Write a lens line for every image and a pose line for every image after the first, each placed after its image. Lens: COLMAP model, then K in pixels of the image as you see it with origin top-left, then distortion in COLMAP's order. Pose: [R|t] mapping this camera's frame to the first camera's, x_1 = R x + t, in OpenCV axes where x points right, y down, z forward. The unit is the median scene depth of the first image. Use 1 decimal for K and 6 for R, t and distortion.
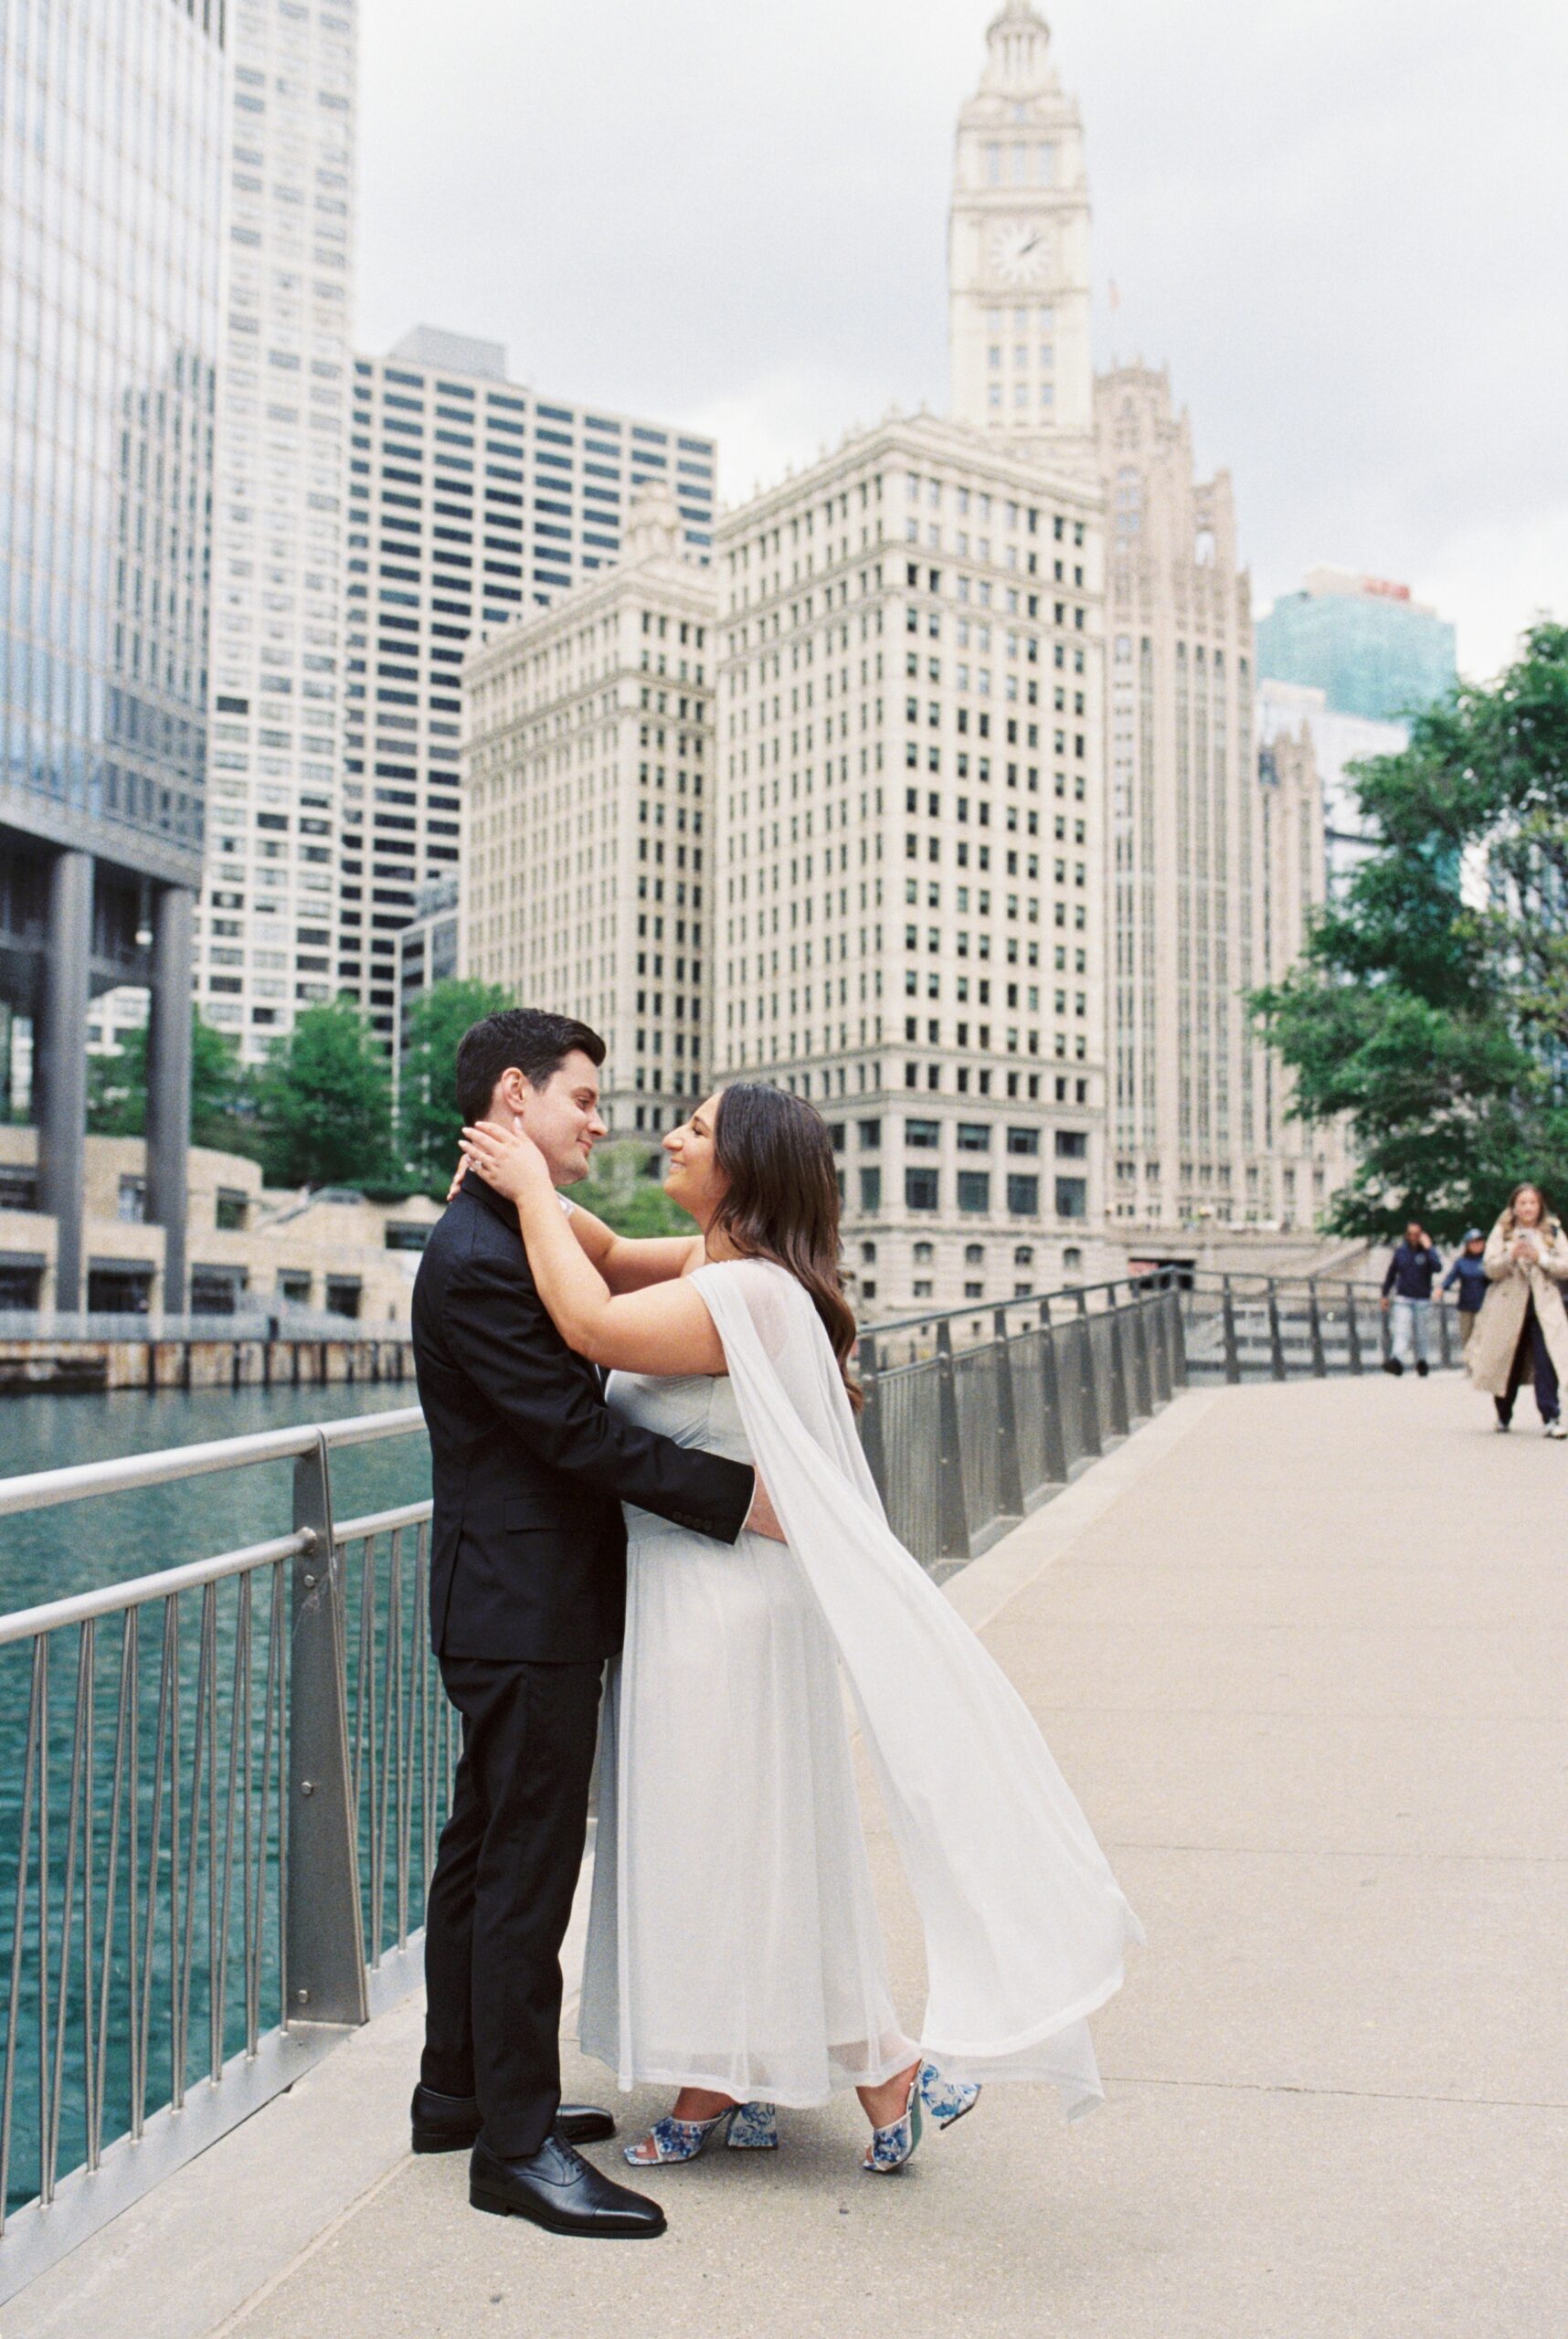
lens RADIAL K [[2444.2, 0, 784.0], [0, 2444.2, 1169.5], [0, 0, 1]] dist [-0.010007, 0.011583]
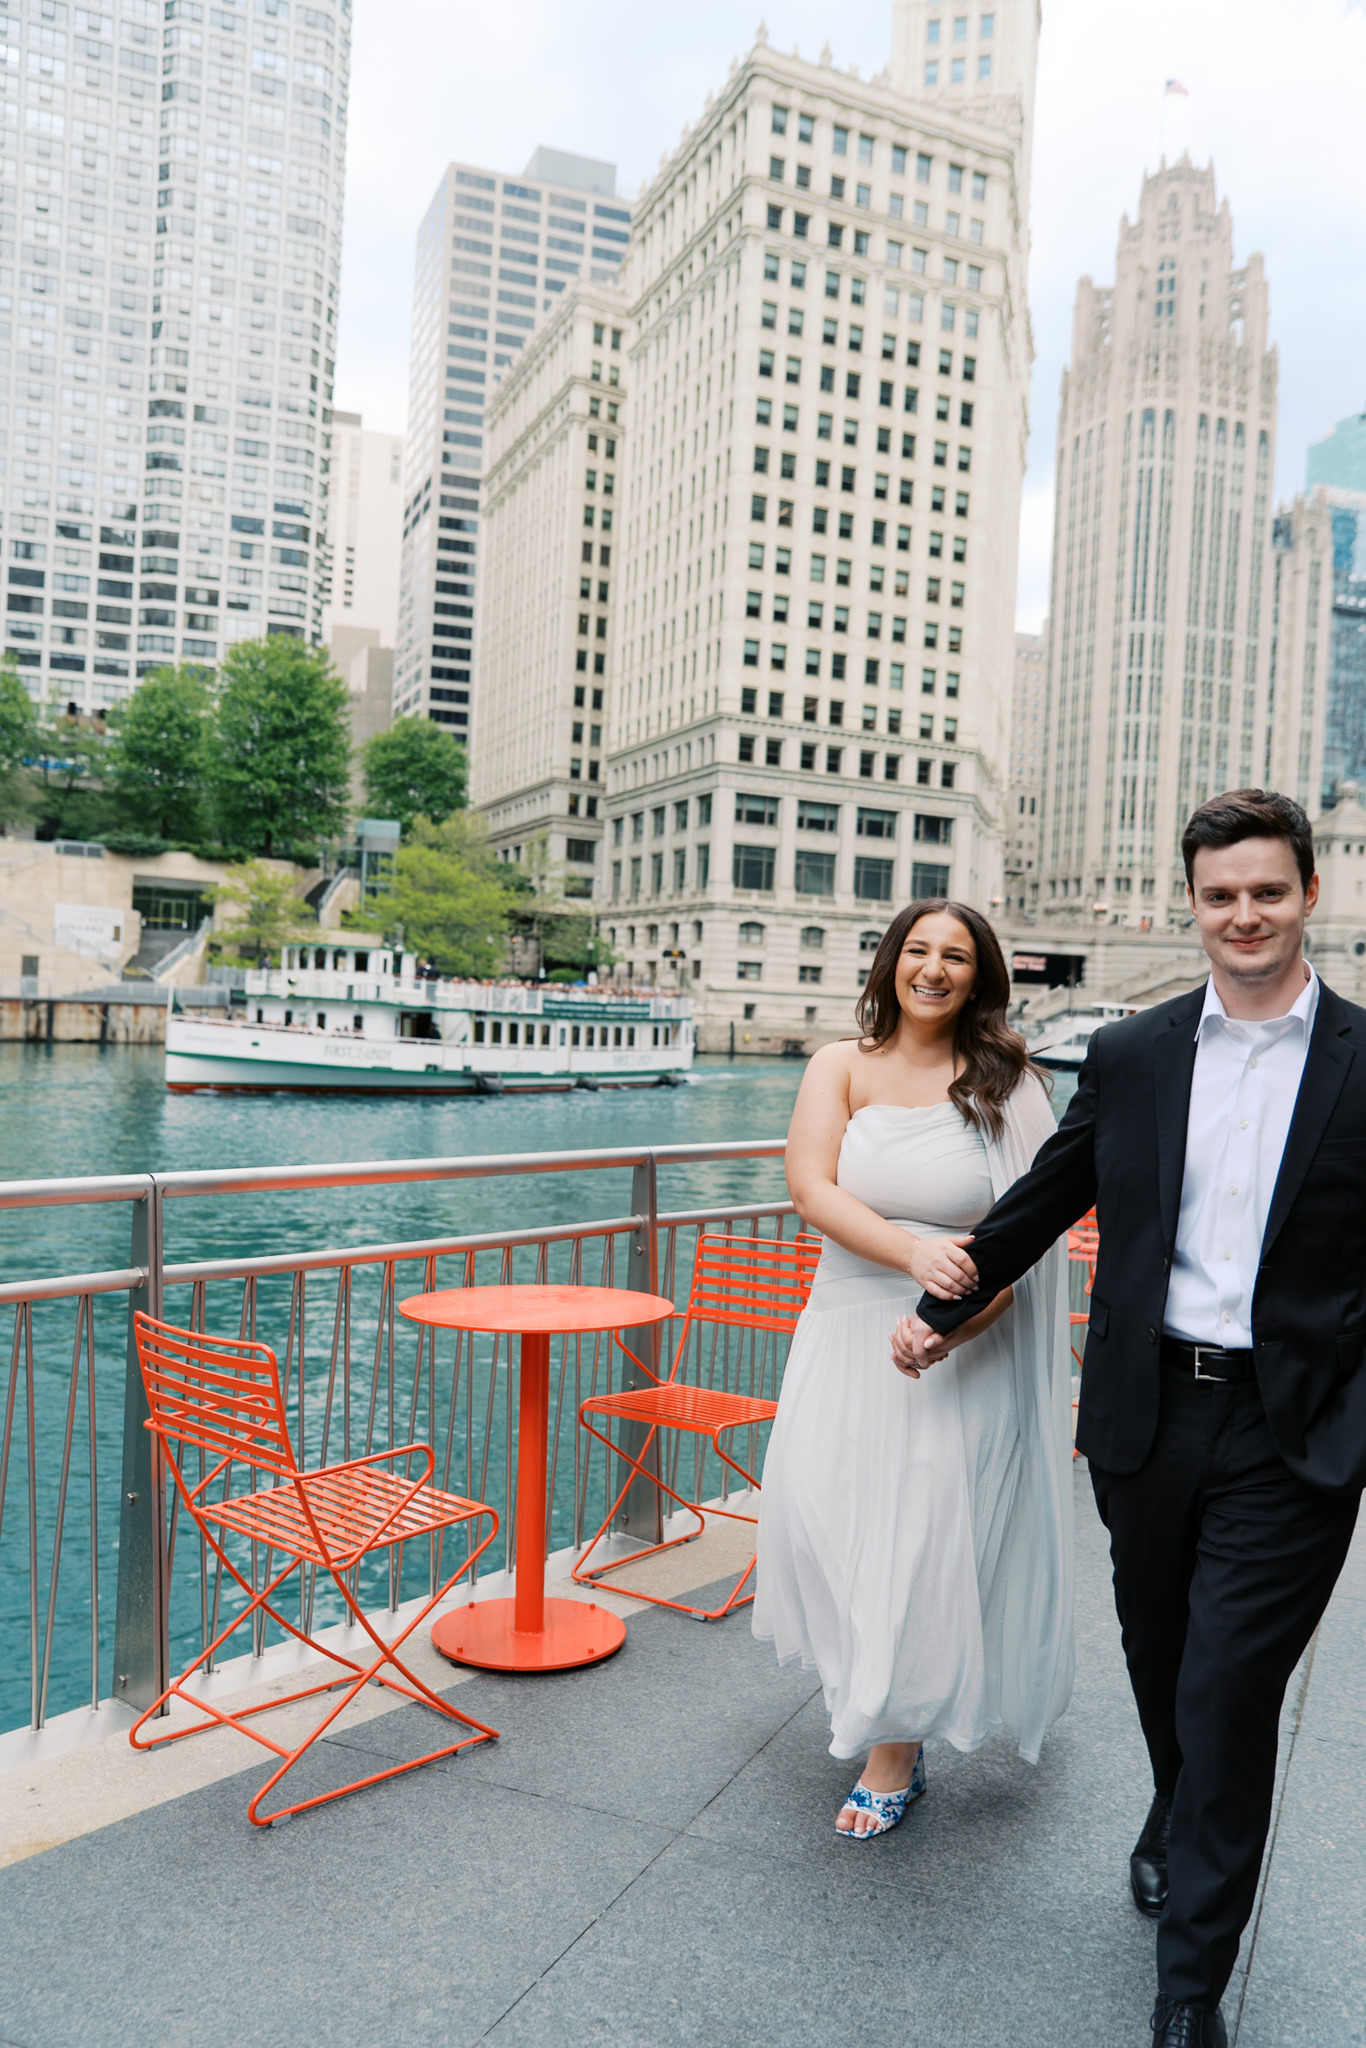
lens RADIAL K [[1634.9, 0, 687.5], [0, 1634.9, 1046.3], [0, 0, 1]] dist [-0.050982, 0.100615]
pose [[0.979474, 0.048519, -0.195645, 0.140904], [-0.030683, 0.995176, 0.093187, 0.016649], [0.199222, -0.085271, 0.976237, 0.312091]]
